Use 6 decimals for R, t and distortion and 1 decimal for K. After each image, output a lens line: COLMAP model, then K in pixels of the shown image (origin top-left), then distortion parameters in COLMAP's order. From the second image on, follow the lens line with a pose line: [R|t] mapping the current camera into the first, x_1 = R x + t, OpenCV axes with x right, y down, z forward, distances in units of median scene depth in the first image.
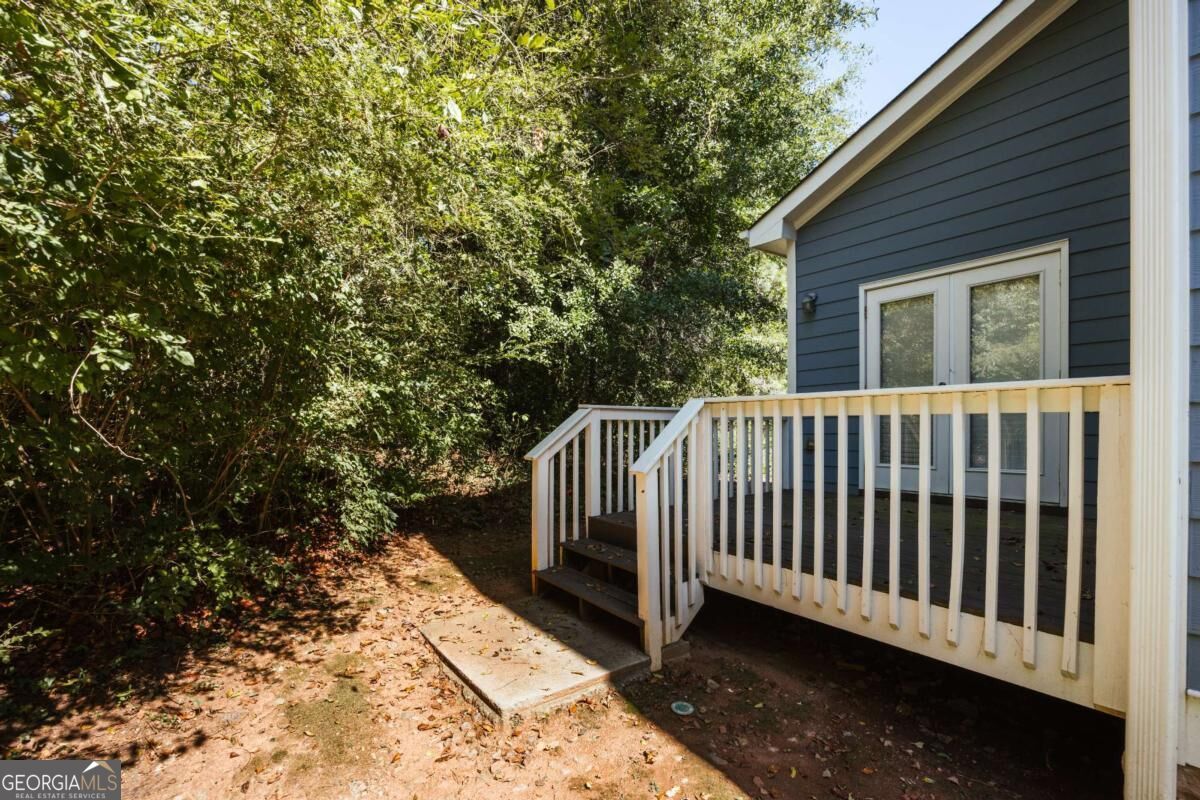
lens RADIAL K [[523.5, 0, 601.7], [0, 523.5, 435.0], [0, 0, 1]] dist [0.000573, -0.000078]
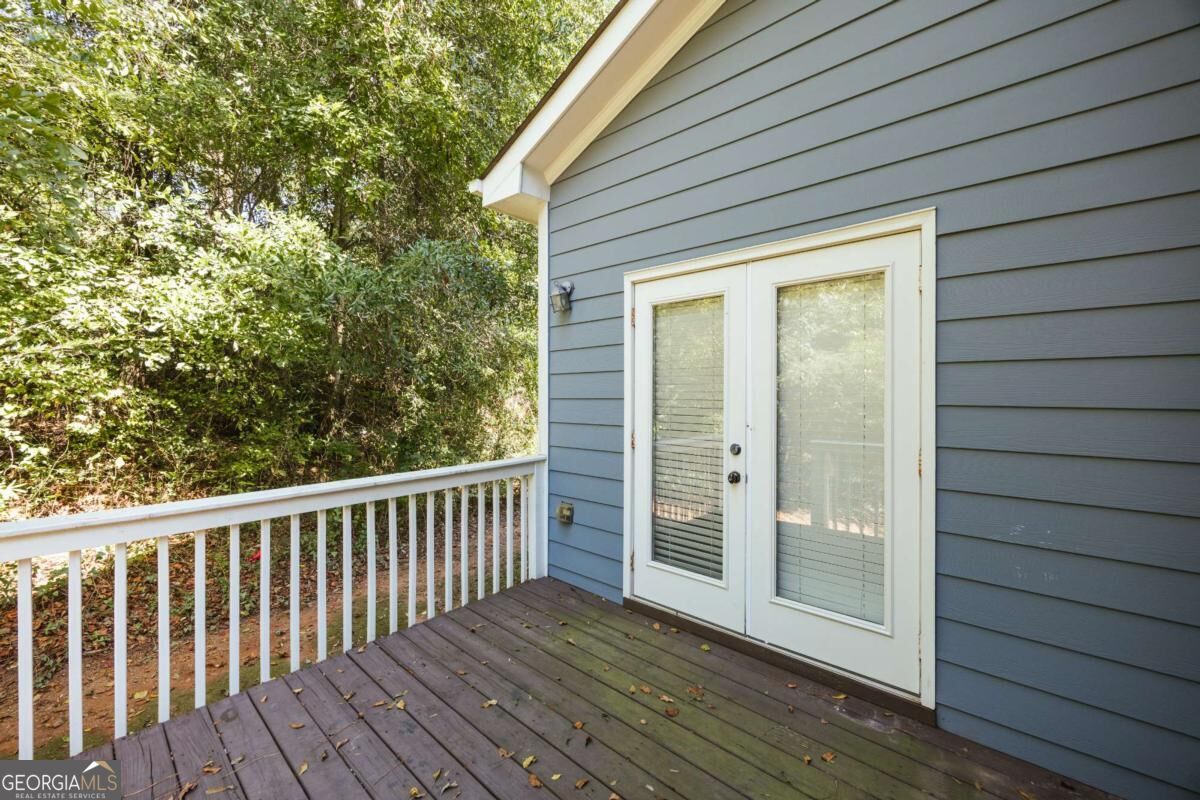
lens RADIAL K [[472.8, 0, 595.7], [0, 472.8, 395.4], [0, 0, 1]] dist [0.010749, 0.000078]
pose [[0.979463, 0.007528, 0.201484, 0.355875], [-0.004954, 0.999900, -0.013278, -0.136613], [-0.201564, 0.012007, 0.979402, 0.467221]]
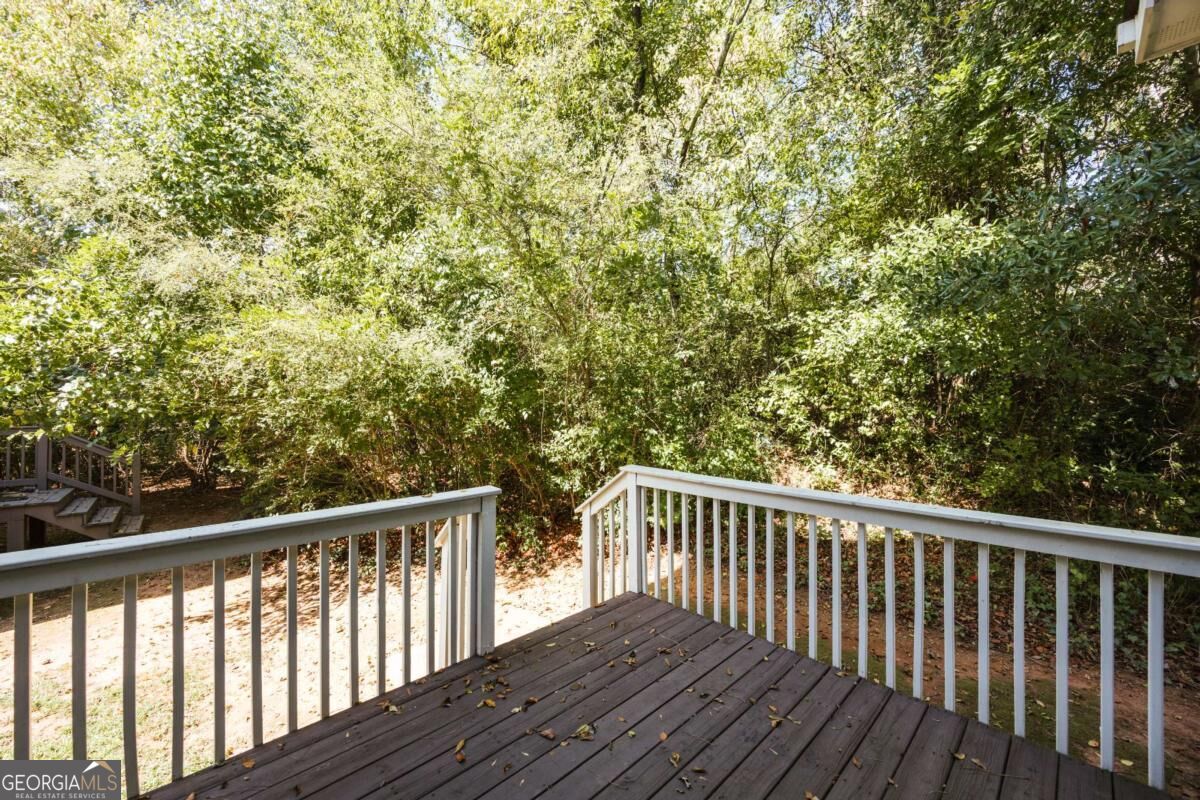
lens RADIAL K [[472.8, 0, 594.6], [0, 472.8, 400.0], [0, 0, 1]] dist [0.010749, 0.000078]
pose [[0.129984, -0.001125, -0.991516, 0.674827], [-0.020968, 0.999773, -0.003884, -0.141227], [0.991294, 0.021294, 0.129930, 0.713356]]
